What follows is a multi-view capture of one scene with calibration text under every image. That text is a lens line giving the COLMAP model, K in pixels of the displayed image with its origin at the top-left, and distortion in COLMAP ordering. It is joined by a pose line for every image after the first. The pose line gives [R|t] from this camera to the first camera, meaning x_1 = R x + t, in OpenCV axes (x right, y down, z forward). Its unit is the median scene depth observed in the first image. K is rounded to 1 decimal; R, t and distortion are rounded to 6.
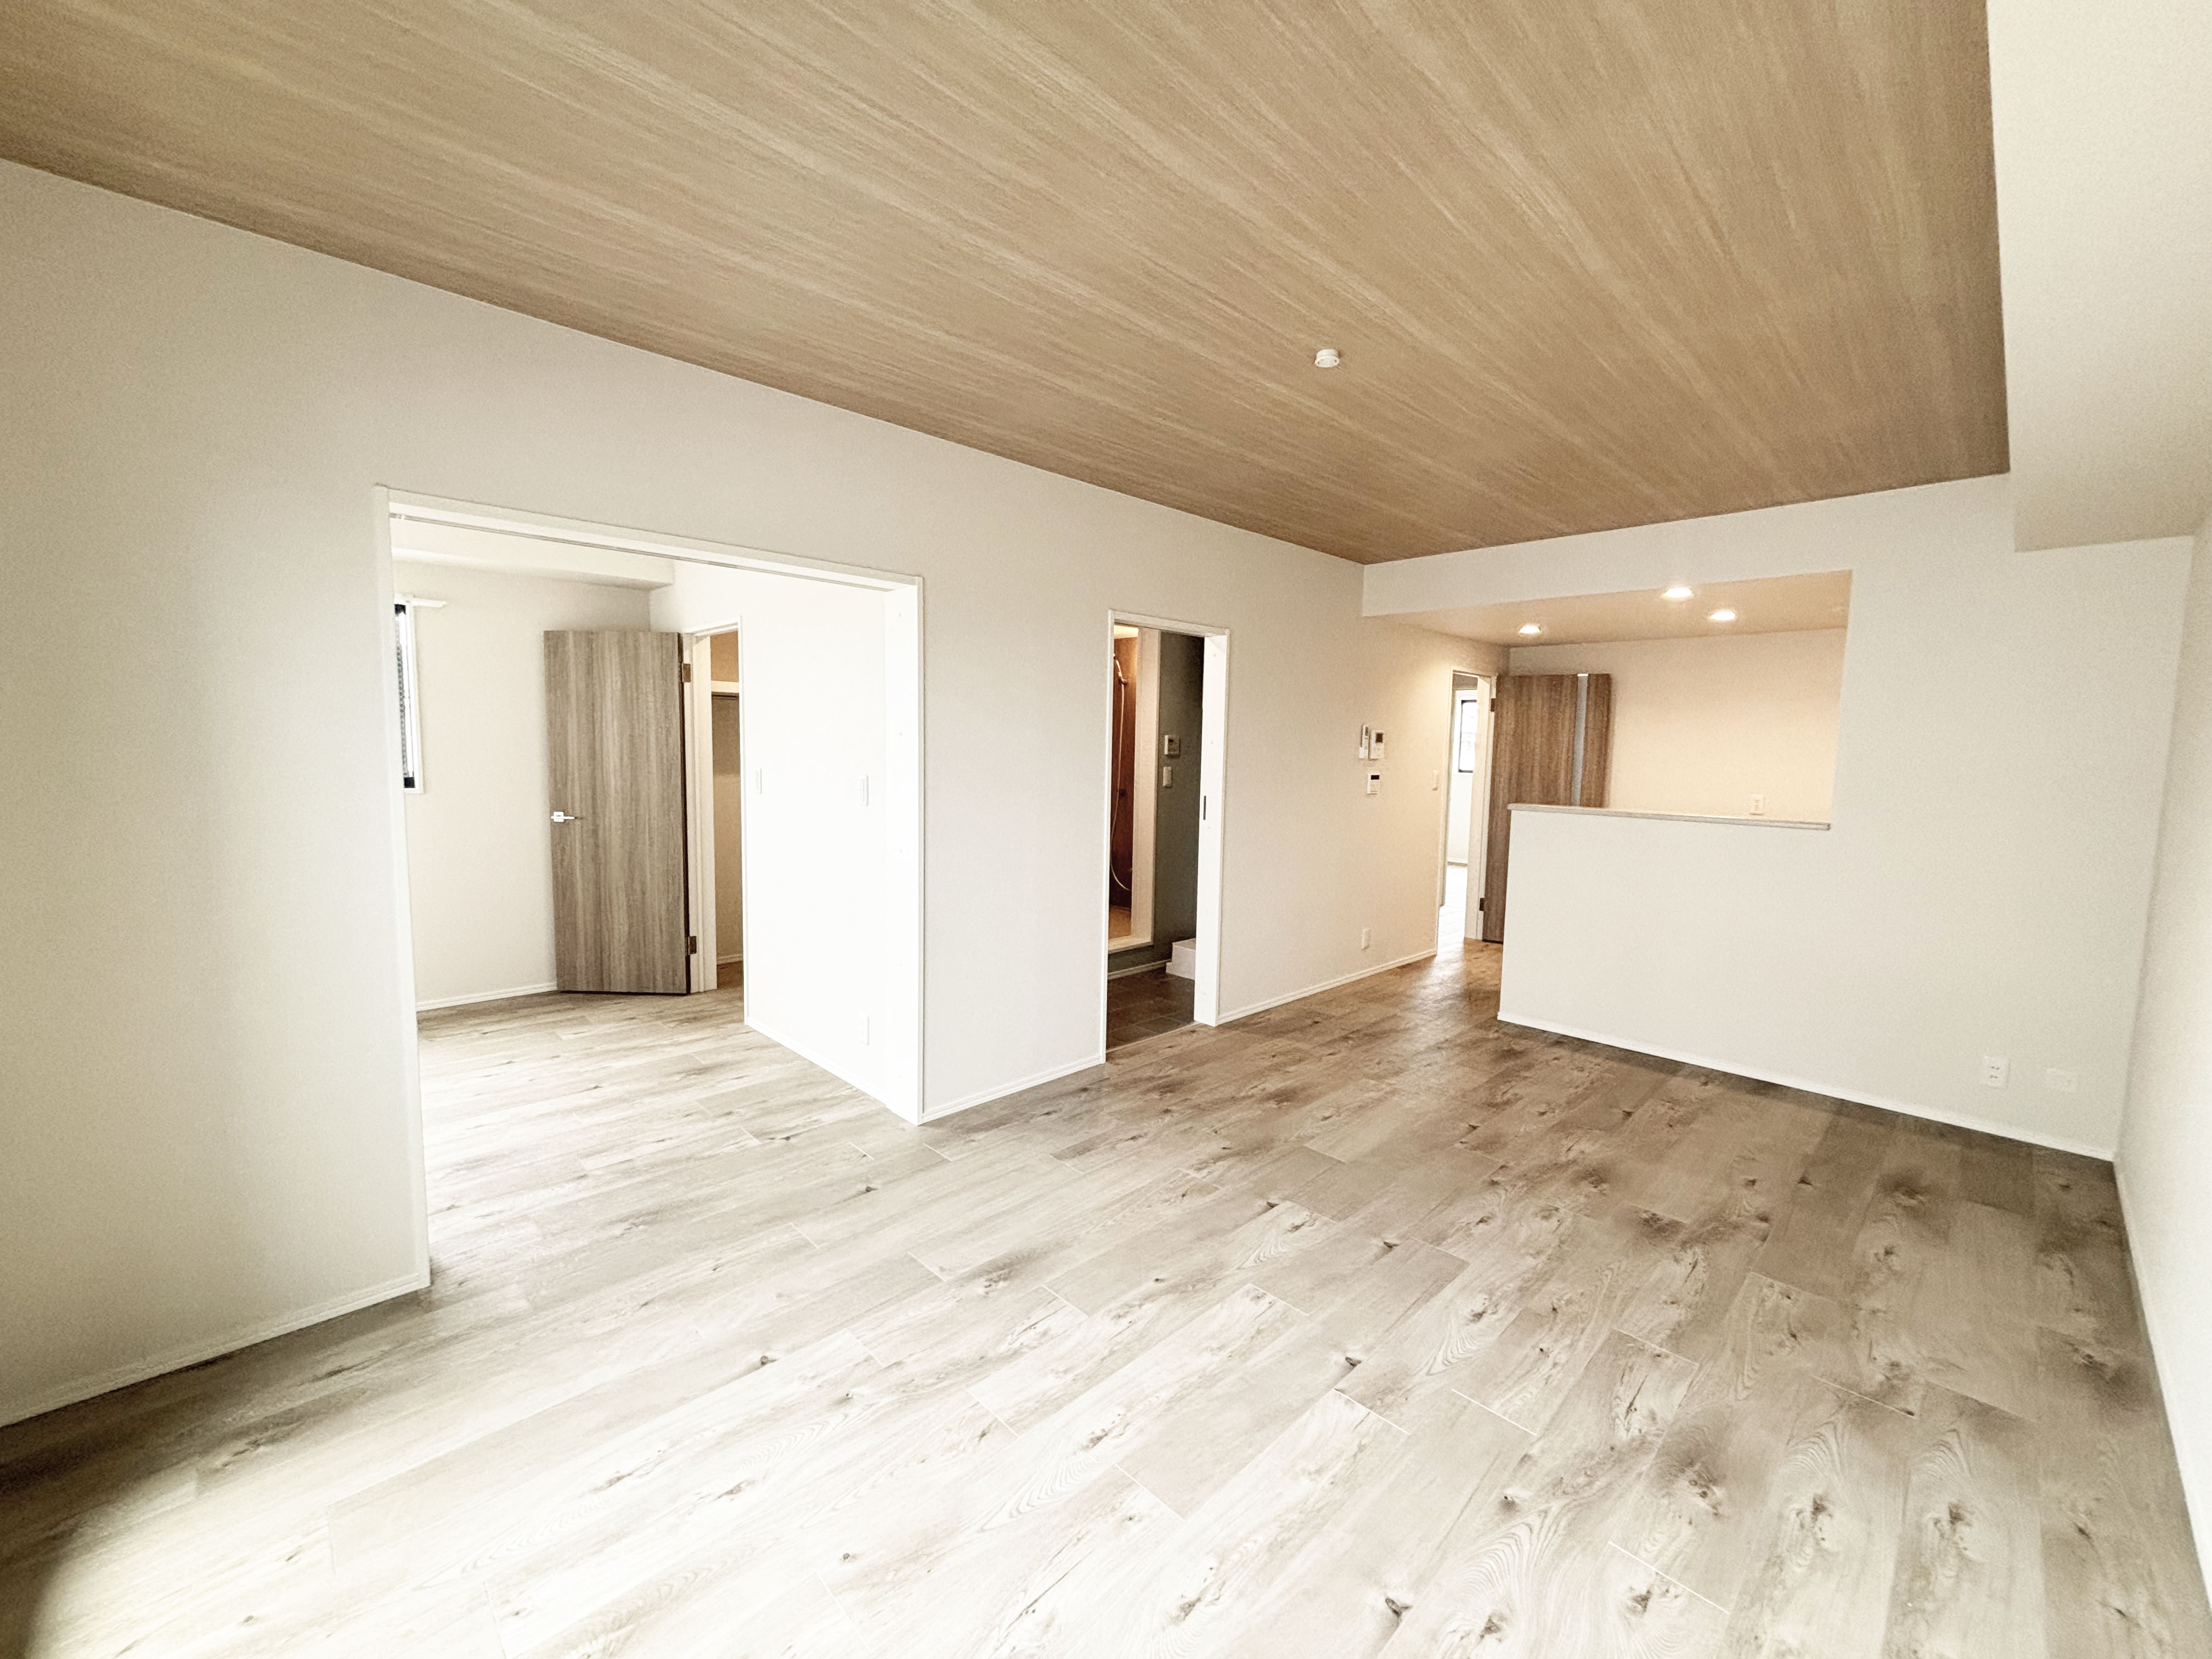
lens RADIAL K [[877.6, 0, 1070.6], [0, 877.6, 822.0], [0, 0, 1]] dist [-0.035050, 0.000017]
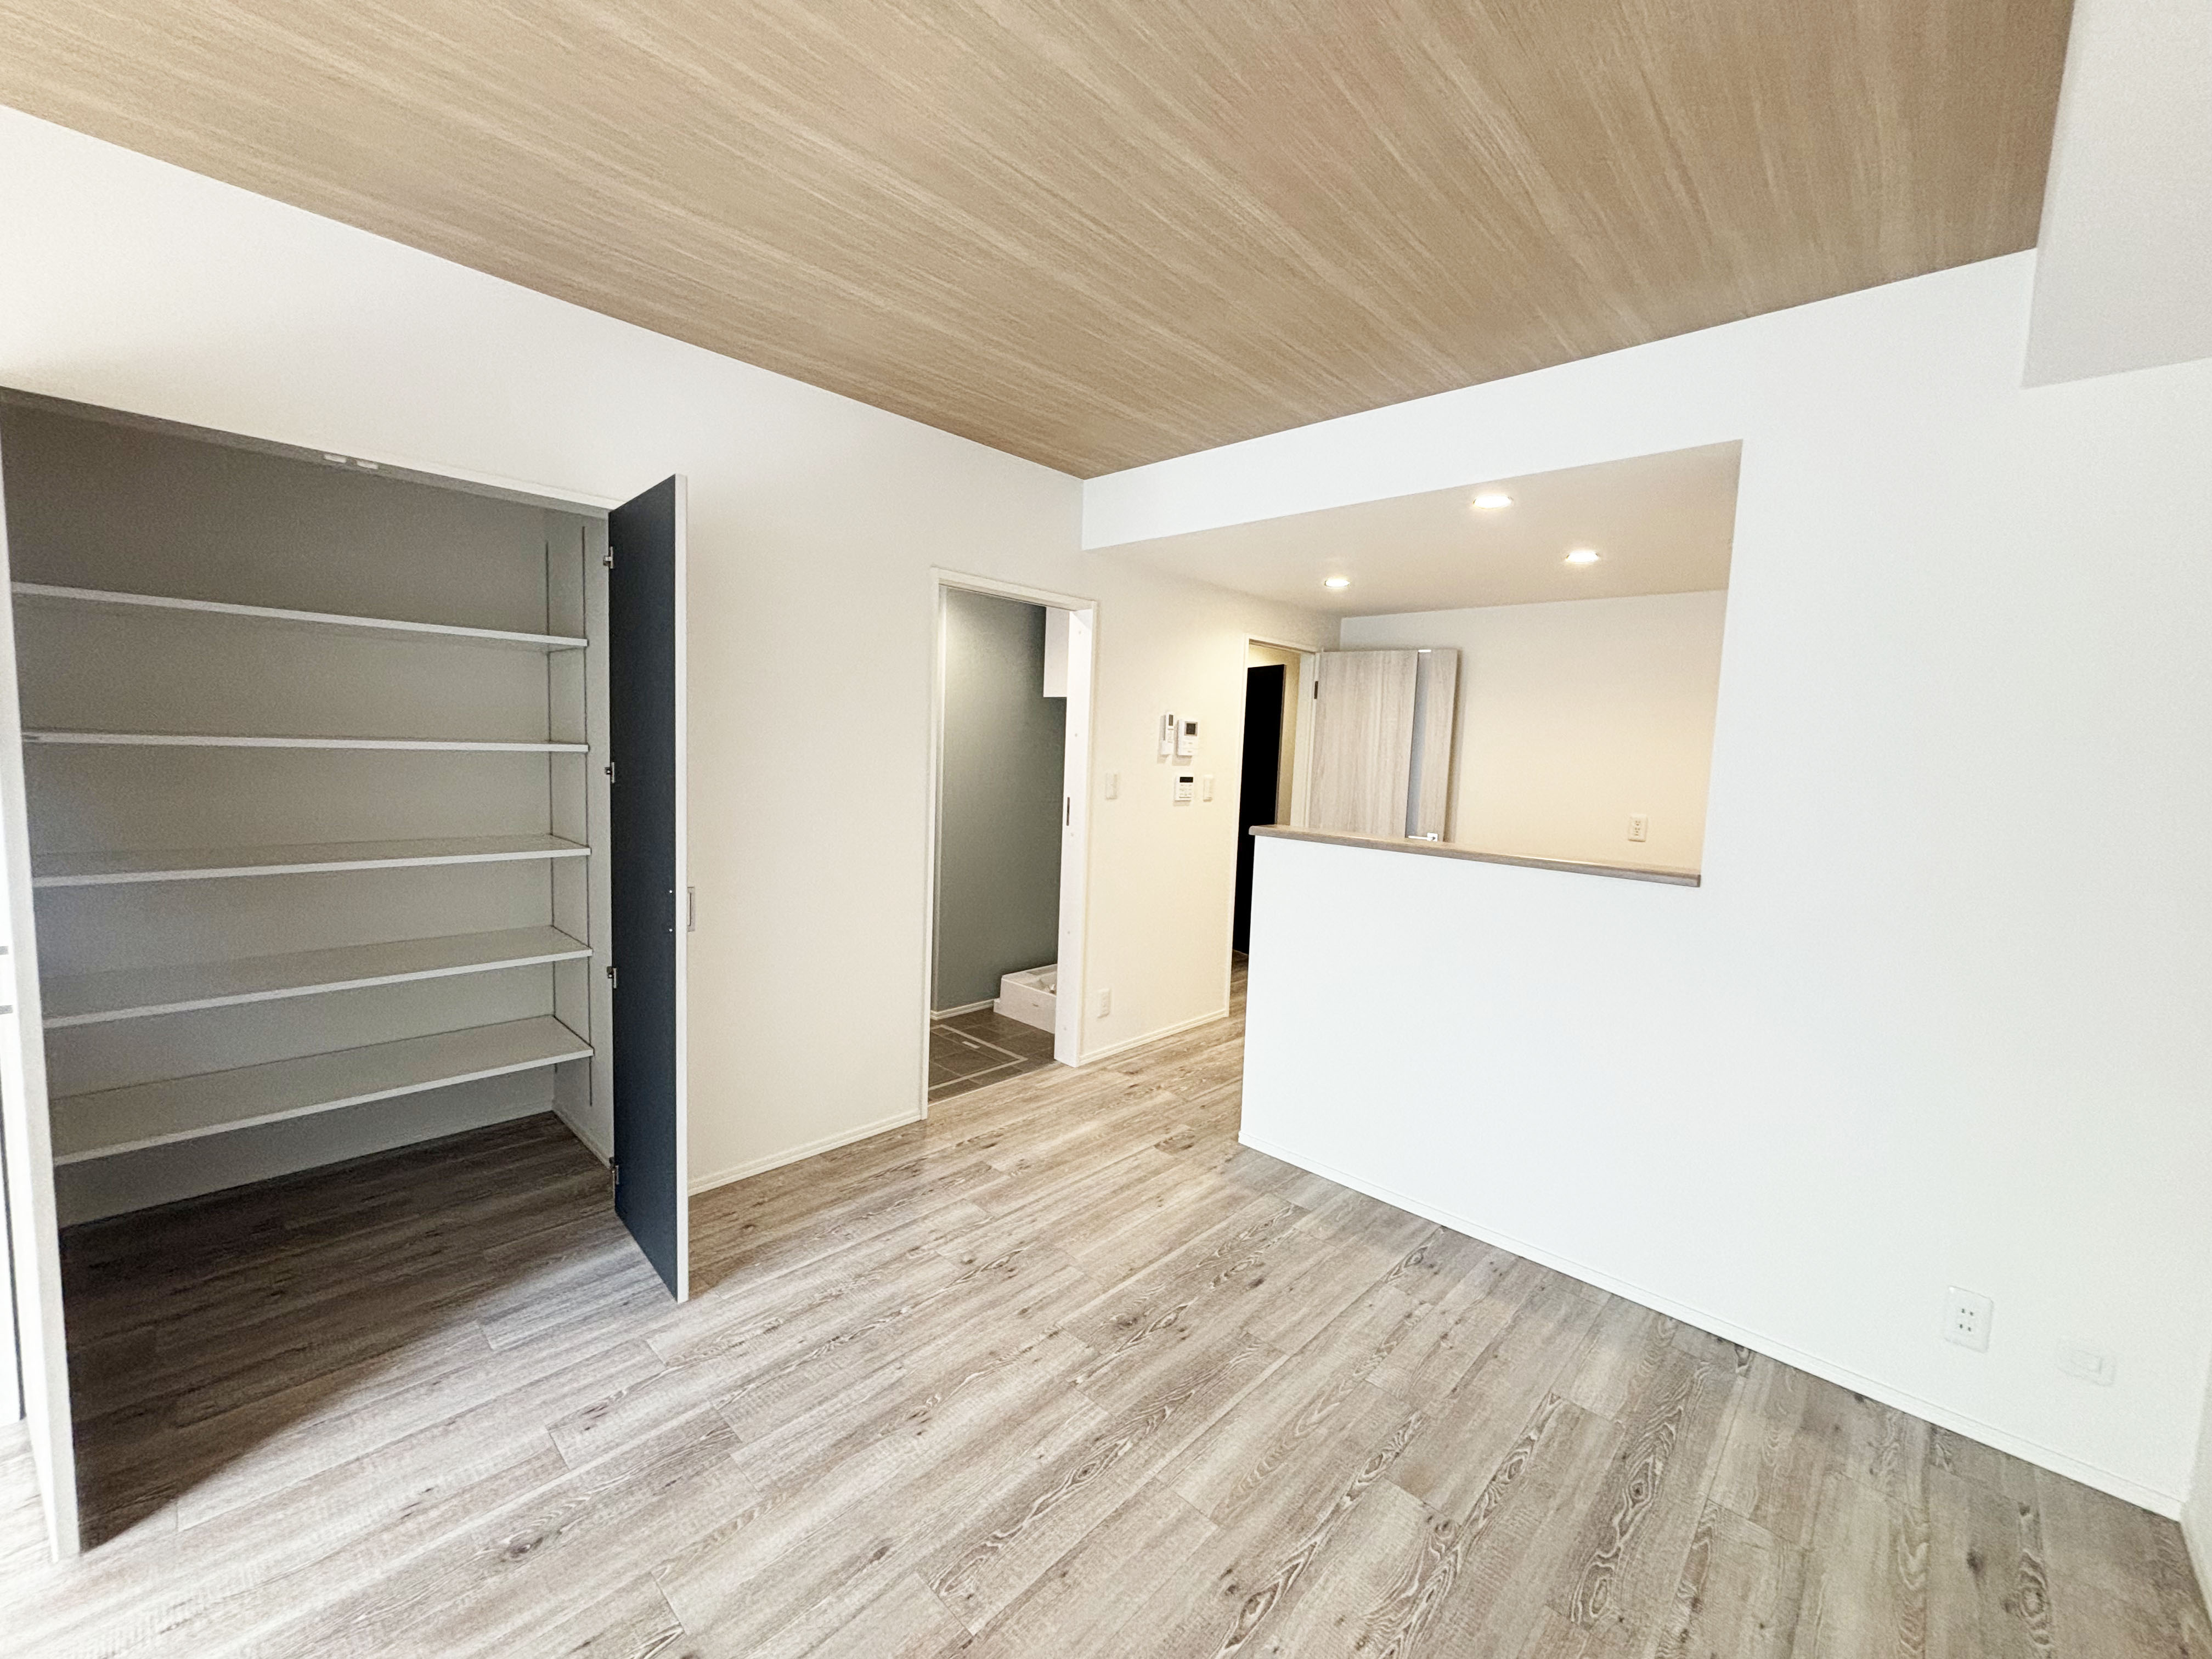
lens RADIAL K [[888.1, 0, 1105.3], [0, 888.1, 832.9], [0, 0, 1]] dist [0.018109, 0.000027]
pose [[0.997672, -0.004221, 0.068059, 0.152528], [0.003437, 0.999926, 0.011631, -0.008687], [-0.068103, -0.011370, 0.997613, 0.137049]]
